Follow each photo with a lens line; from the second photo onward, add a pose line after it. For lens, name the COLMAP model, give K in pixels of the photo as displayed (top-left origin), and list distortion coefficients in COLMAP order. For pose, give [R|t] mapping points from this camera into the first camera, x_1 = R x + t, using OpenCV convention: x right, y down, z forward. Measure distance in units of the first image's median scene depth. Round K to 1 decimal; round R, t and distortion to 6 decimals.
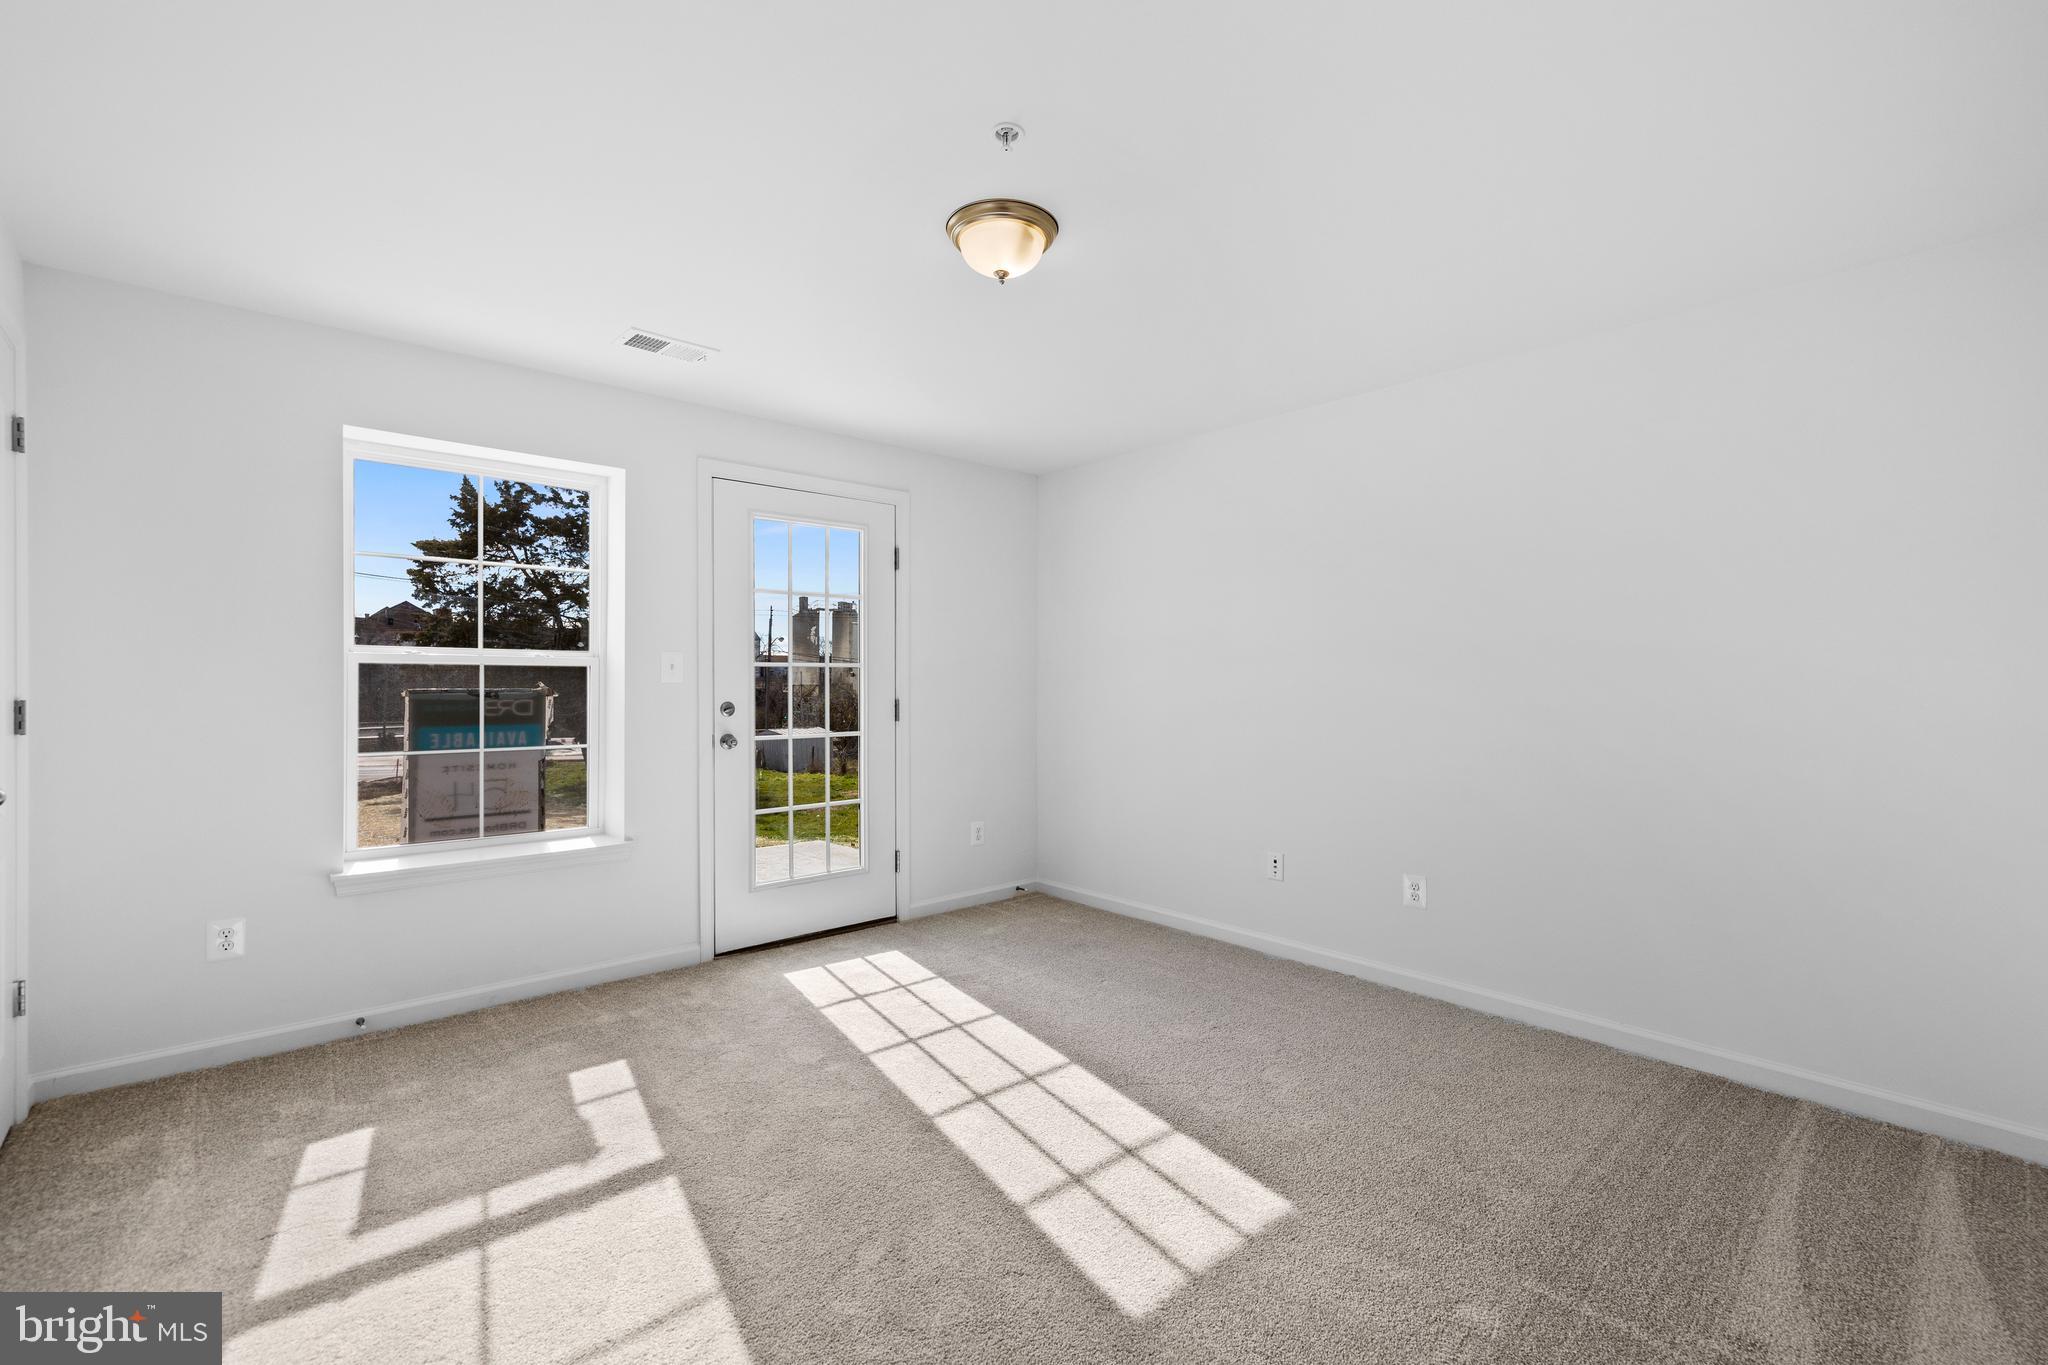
lens RADIAL K [[877.5, 0, 1024.0], [0, 877.5, 682.5], [0, 0, 1]] dist [-0.000285, -0.000019]
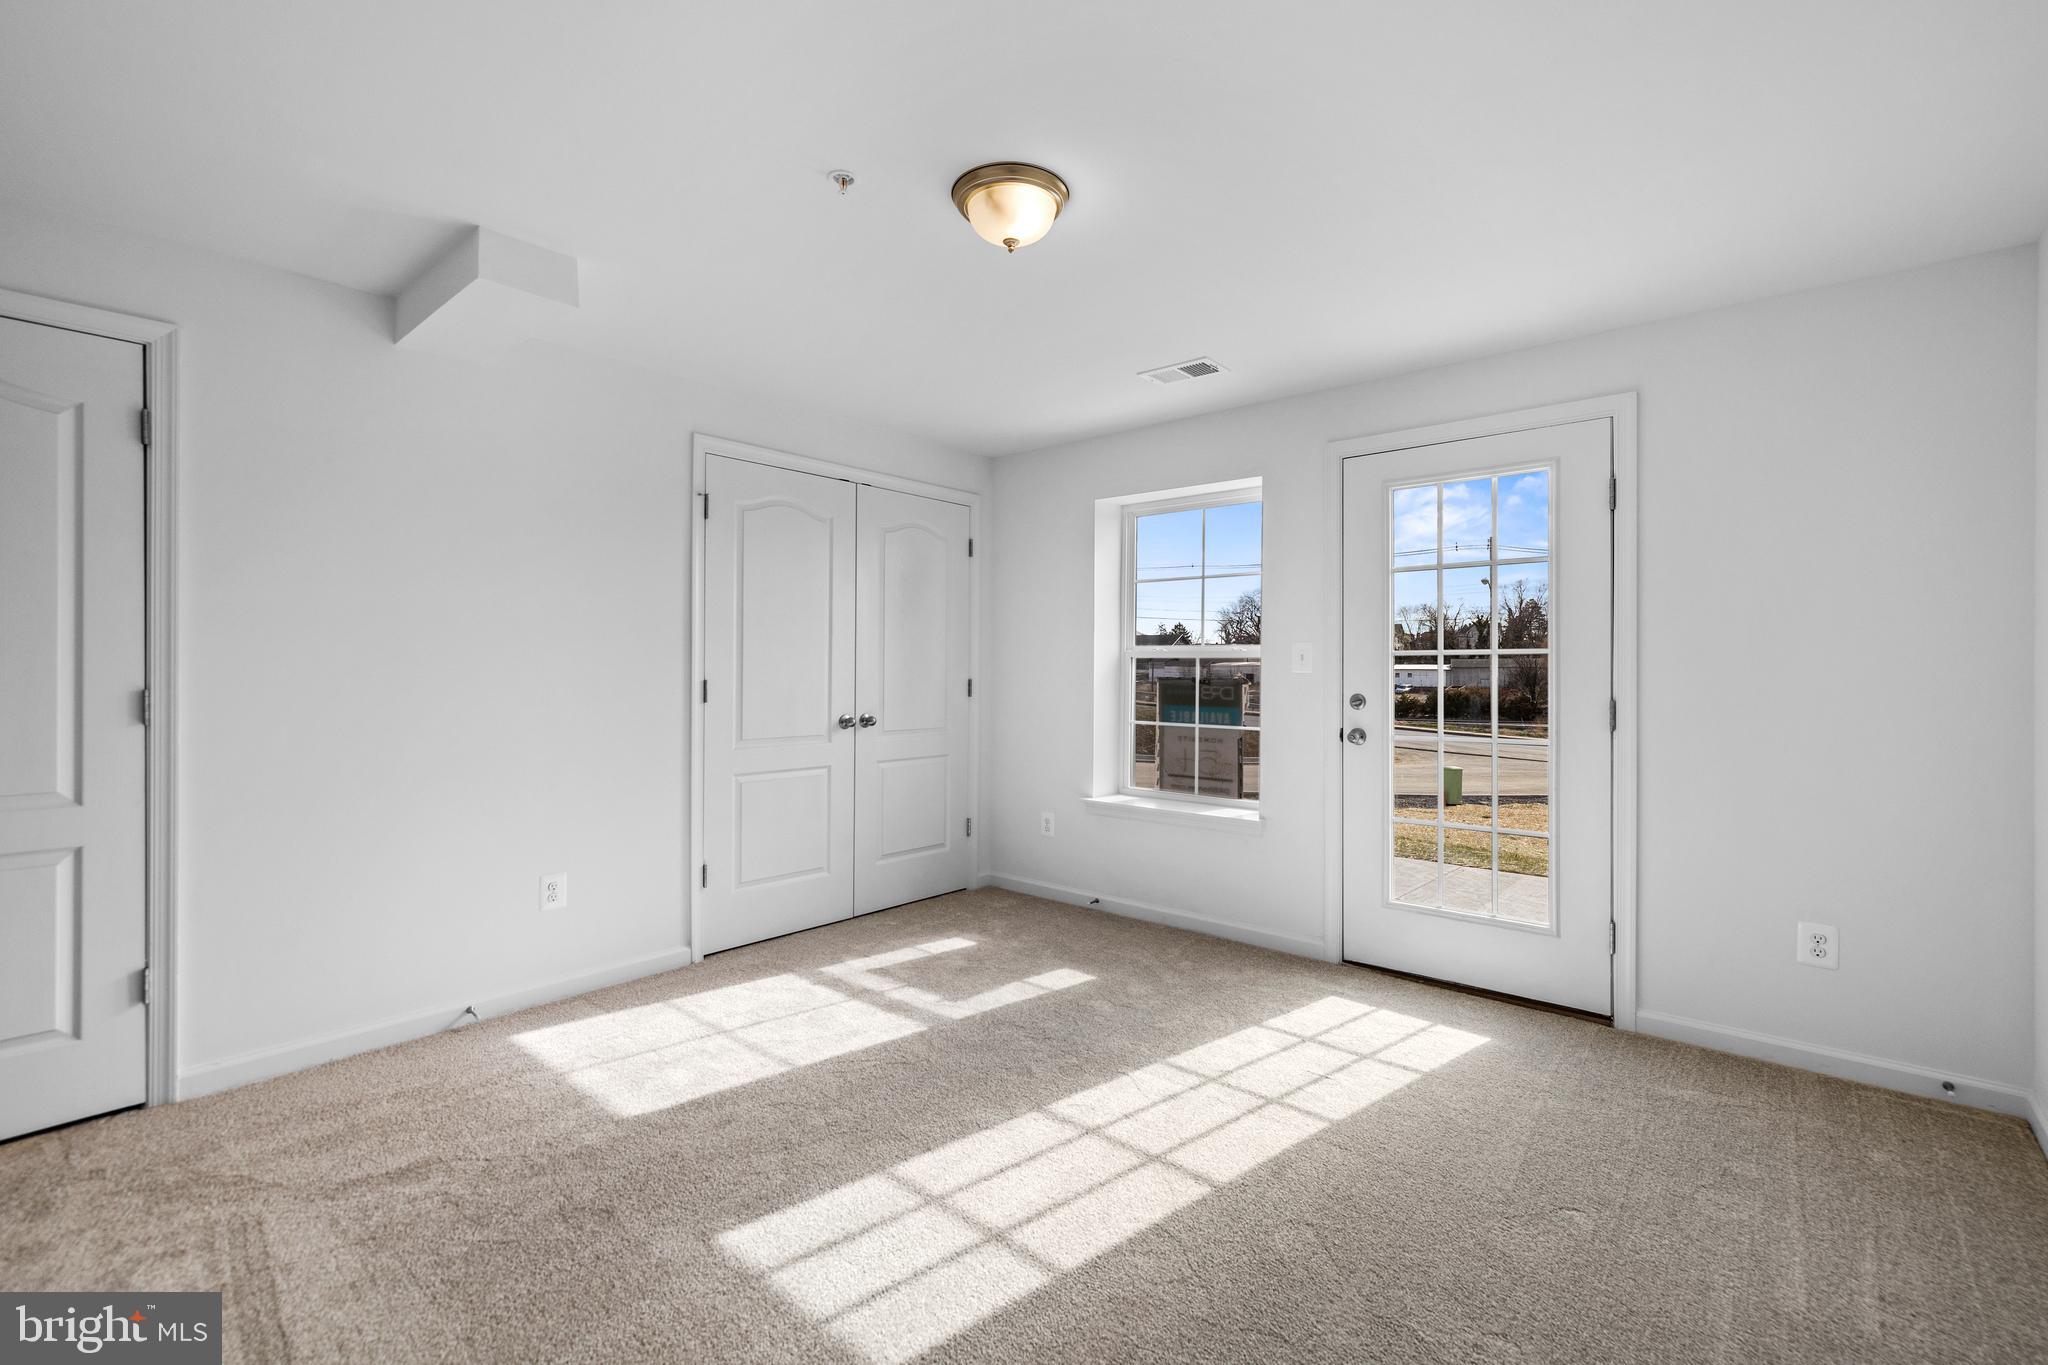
lens RADIAL K [[888.9, 0, 1023.7], [0, 888.9, 662.4], [0, 0, 1]] dist [-0.000064, -0.000099]
pose [[0.141077, -0.006170, -0.989979, 0.610403], [-0.005852, 0.999958, -0.007066, -0.003204], [0.989981, 0.006790, 0.141035, 0.572570]]
